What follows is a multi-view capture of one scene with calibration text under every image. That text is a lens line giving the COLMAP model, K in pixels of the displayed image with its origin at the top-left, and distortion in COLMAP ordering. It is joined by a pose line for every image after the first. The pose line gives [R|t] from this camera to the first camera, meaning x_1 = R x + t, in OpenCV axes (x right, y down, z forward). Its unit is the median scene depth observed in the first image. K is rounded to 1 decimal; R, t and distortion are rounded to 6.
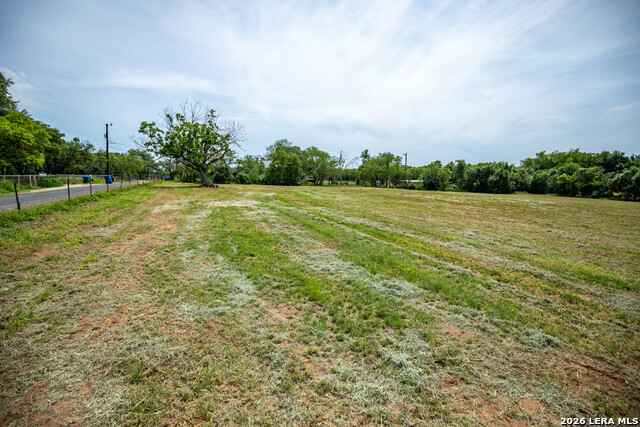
lens RADIAL K [[289.9, 0, 320.0], [0, 289.9, 213.5], [0, 0, 1]] dist [-0.021425, 0.000345]
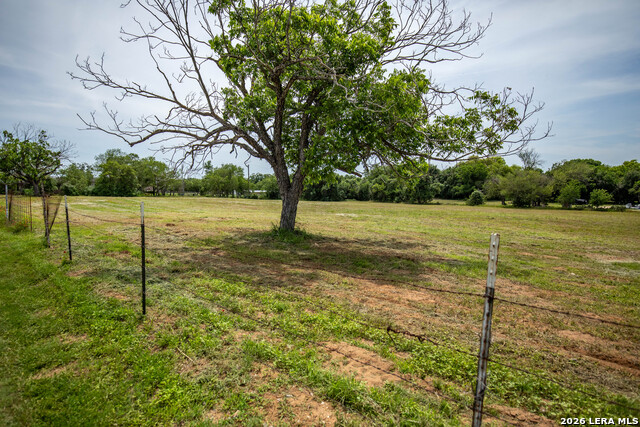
lens RADIAL K [[361.1, 0, 320.0], [0, 361.1, 213.5], [0, 0, 1]] dist [-0.017478, 0.000325]
pose [[0.928918, -0.031013, 0.368984, 0.057780], [0.051186, 0.997674, -0.045007, 0.045961], [-0.366730, 0.060695, 0.928346, -0.344125]]
